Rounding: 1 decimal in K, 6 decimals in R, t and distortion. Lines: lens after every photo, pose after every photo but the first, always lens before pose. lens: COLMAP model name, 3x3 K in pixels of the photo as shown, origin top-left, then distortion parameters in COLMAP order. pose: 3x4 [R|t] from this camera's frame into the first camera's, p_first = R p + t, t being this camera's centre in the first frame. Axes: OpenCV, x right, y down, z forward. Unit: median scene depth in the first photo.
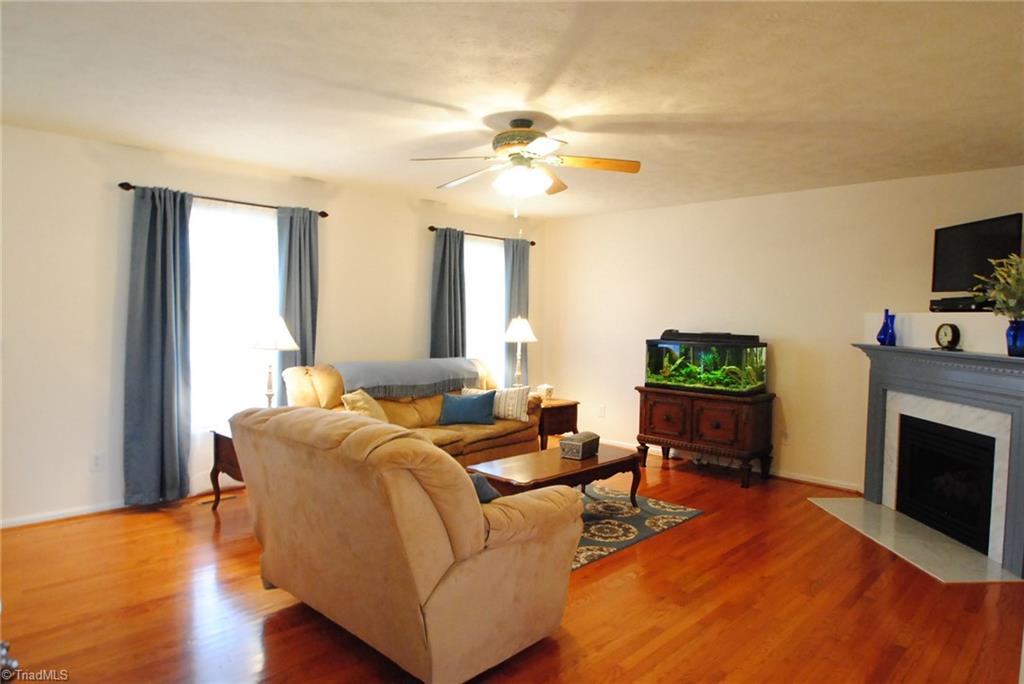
lens RADIAL K [[676.8, 0, 512.0], [0, 676.8, 342.0], [0, 0, 1]] dist [-0.003875, -0.000845]
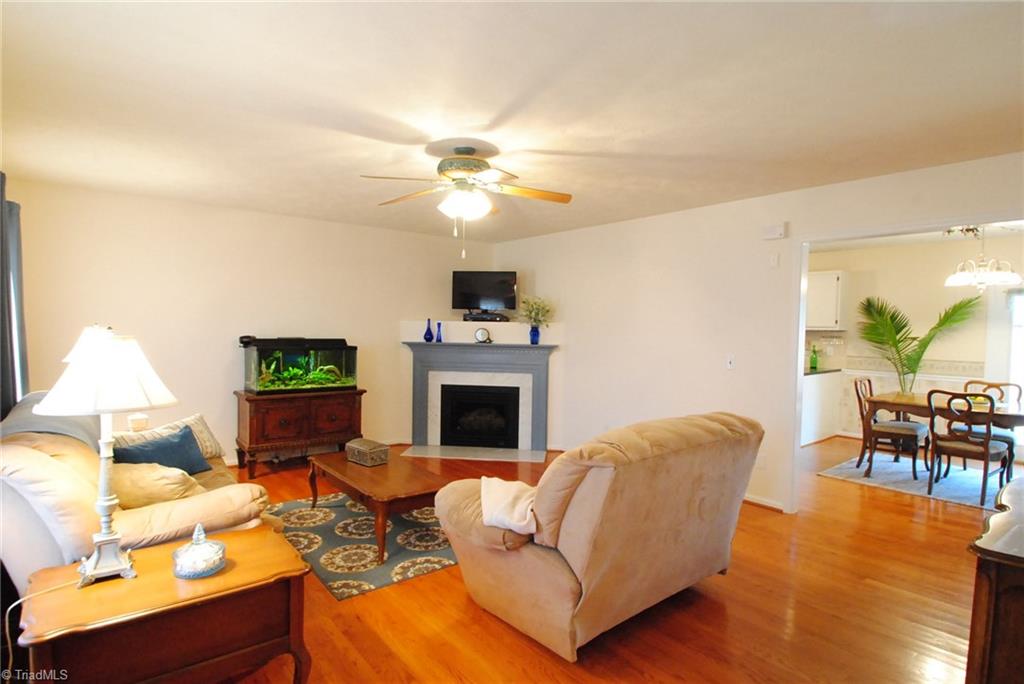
lens RADIAL K [[558.0, 0, 512.0], [0, 558.0, 342.0], [0, 0, 1]] dist [-0.001677, -0.000127]
pose [[0.117081, -0.045567, 0.992076, -0.694106], [0.027344, 0.998716, 0.042645, -0.044616], [-0.992746, 0.022134, 0.118176, 0.662613]]
